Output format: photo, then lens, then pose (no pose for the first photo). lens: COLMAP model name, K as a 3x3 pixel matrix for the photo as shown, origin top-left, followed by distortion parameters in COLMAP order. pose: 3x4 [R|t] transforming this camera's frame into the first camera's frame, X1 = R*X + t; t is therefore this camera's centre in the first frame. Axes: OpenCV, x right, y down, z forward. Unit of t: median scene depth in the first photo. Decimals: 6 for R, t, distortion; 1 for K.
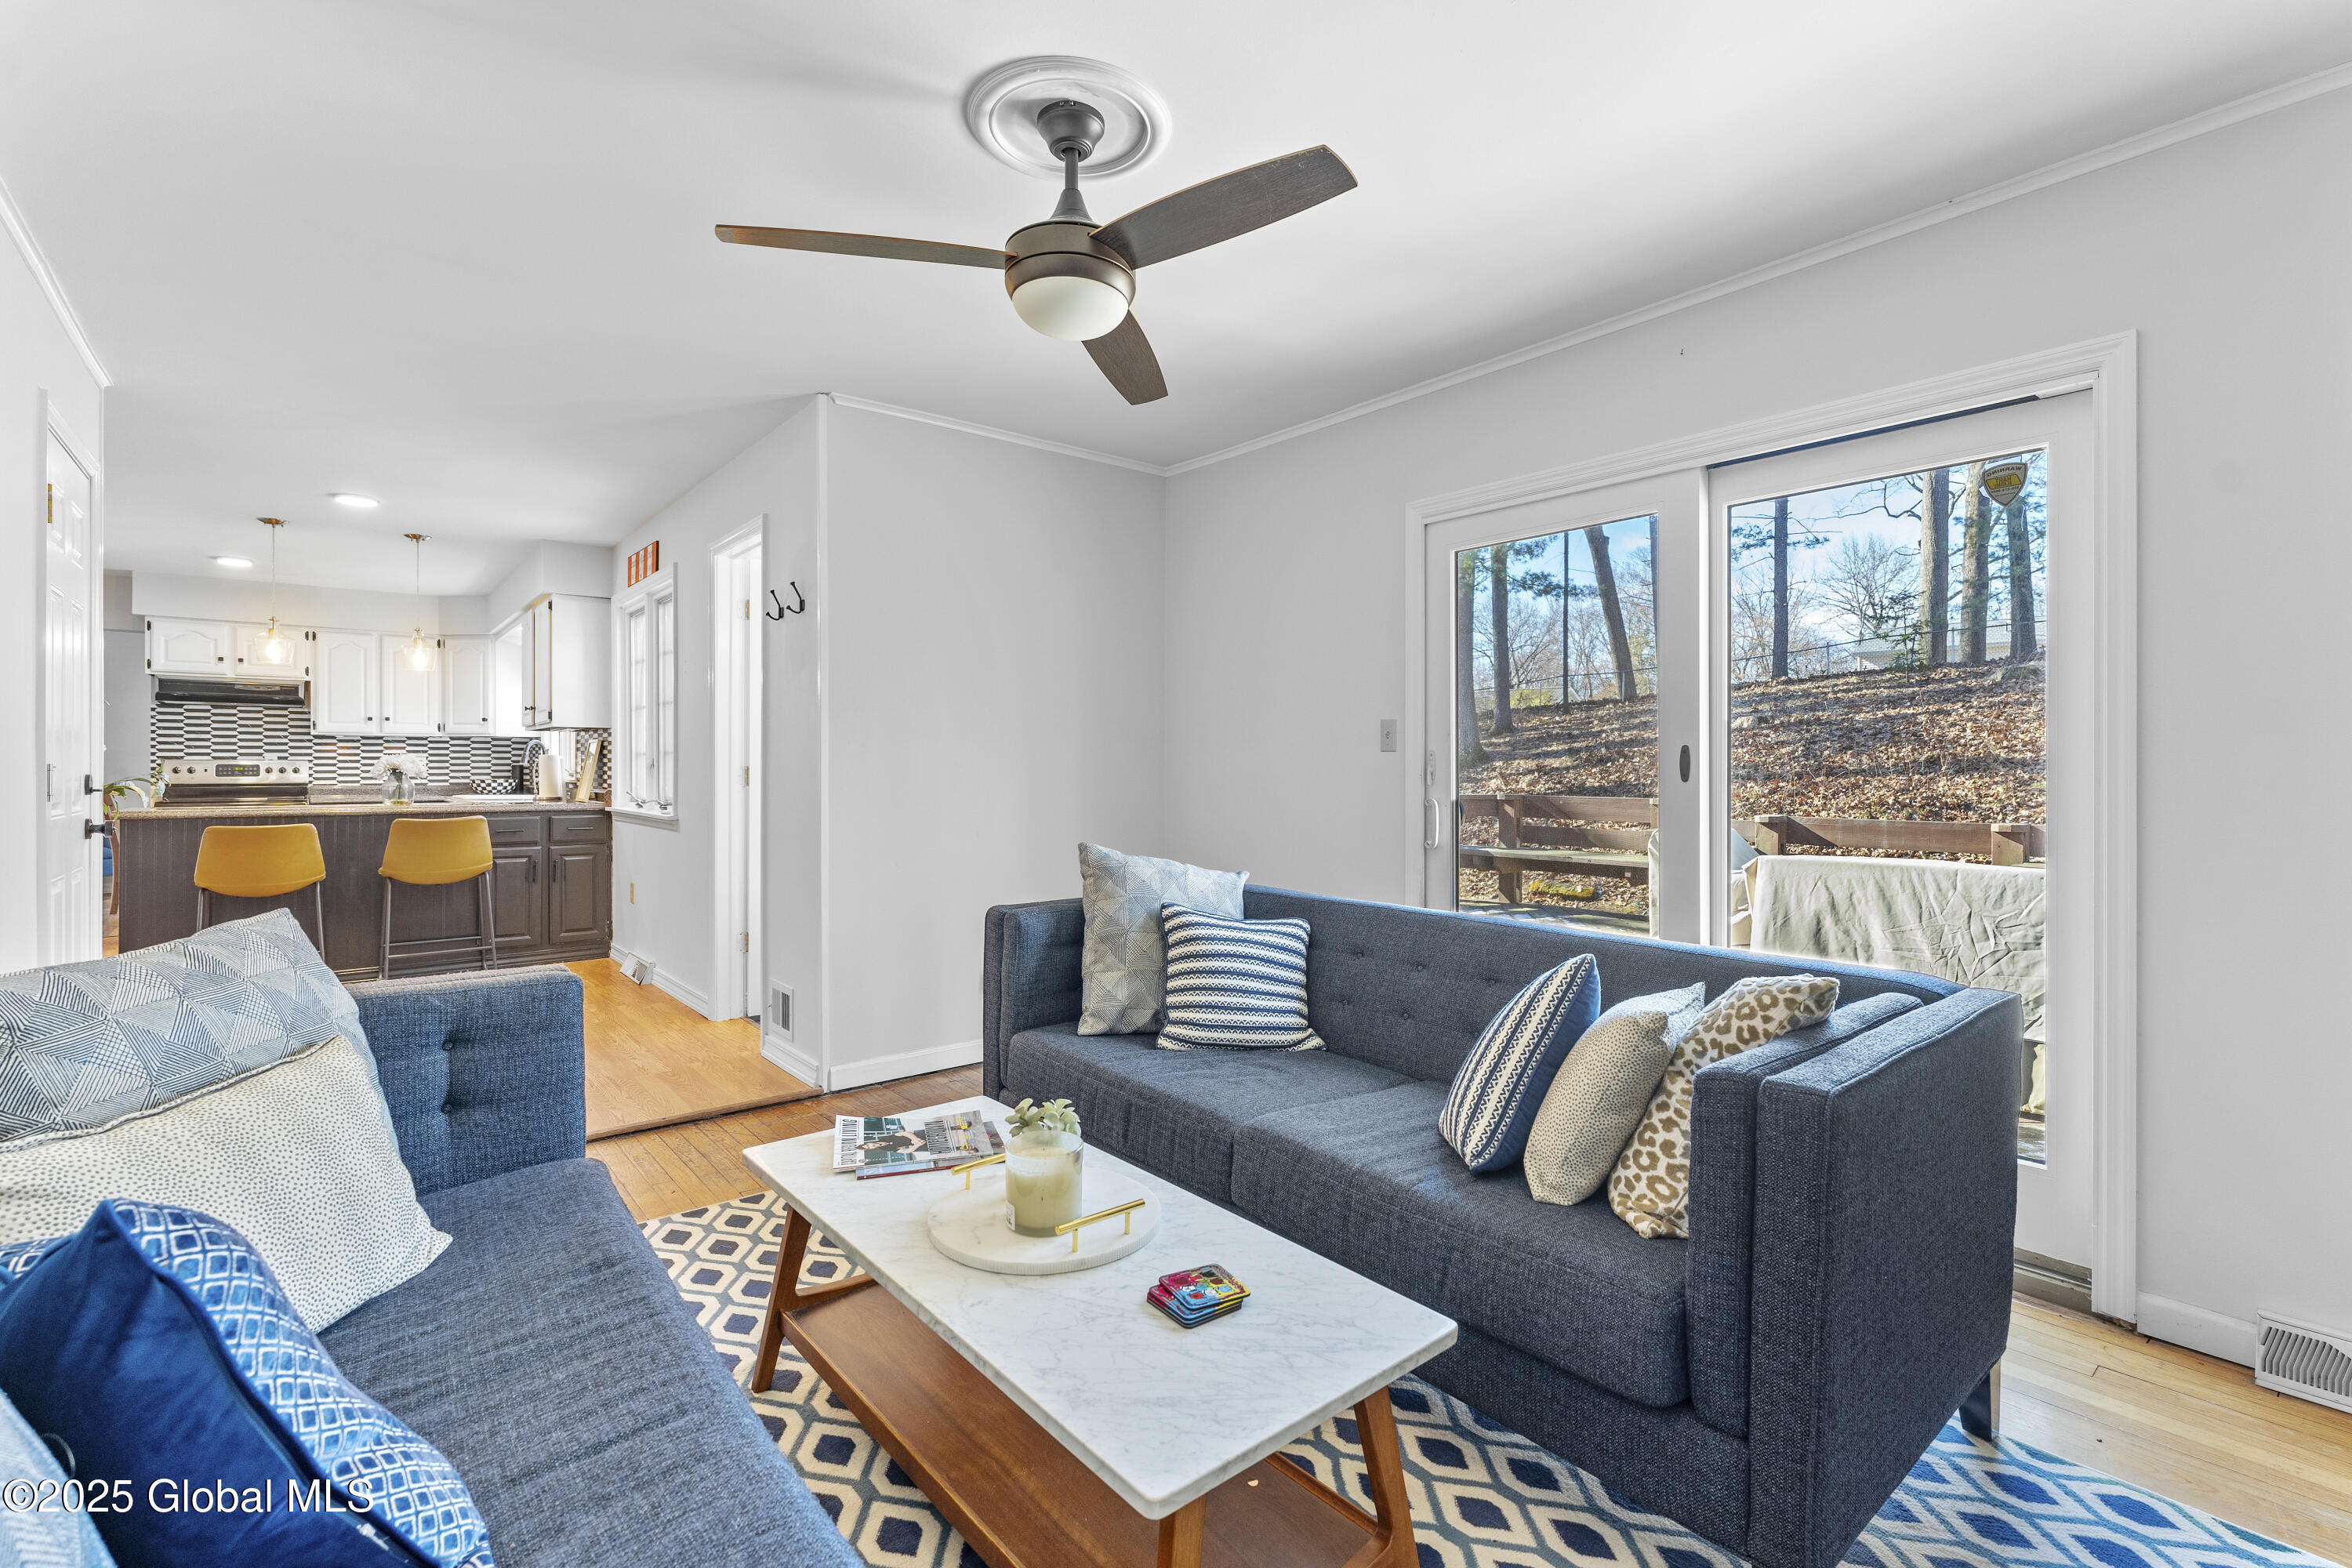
lens RADIAL K [[1058.7, 0, 1183.5], [0, 1058.7, 770.0], [0, 0, 1]] dist [-0.002688, 0.000372]
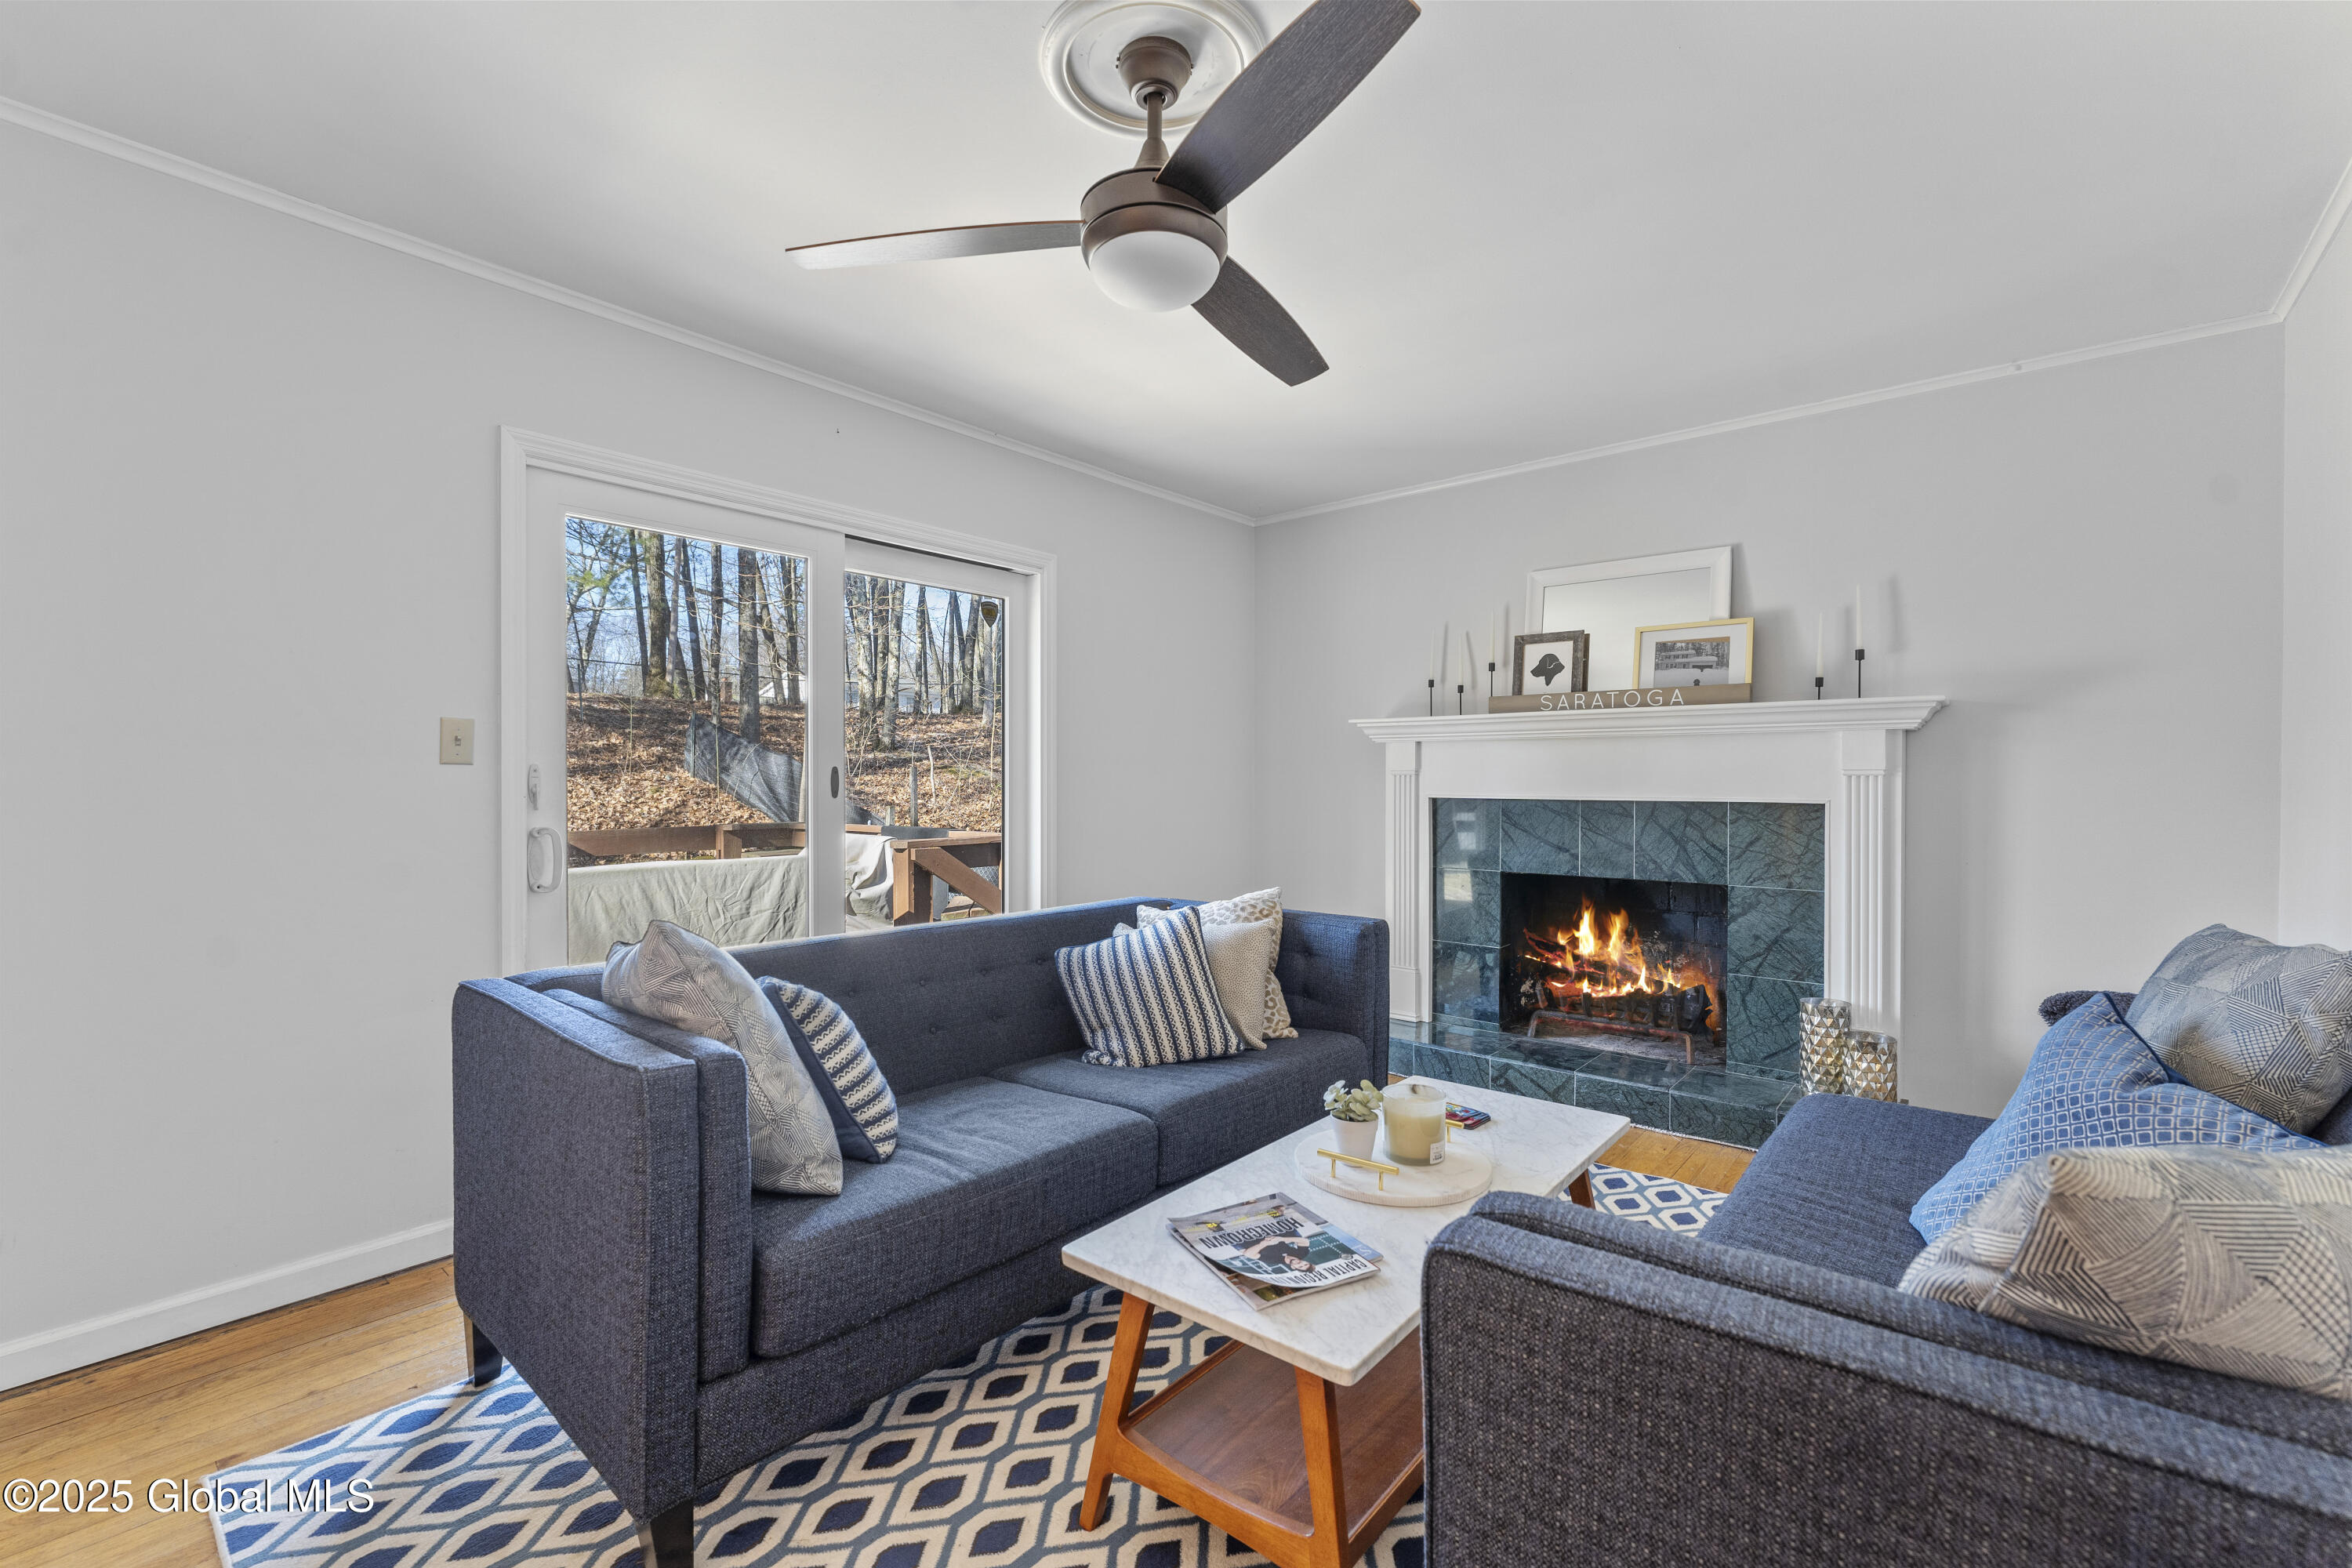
lens RADIAL K [[1017.5, 0, 1129.0], [0, 1017.5, 797.6], [0, 0, 1]] dist [-0.001631, 0.000339]
pose [[-0.148475, -0.013282, 0.988827, -0.821285], [-0.001677, 0.999912, 0.013179, -0.007439], [-0.988915, 0.000299, -0.148484, 0.986515]]
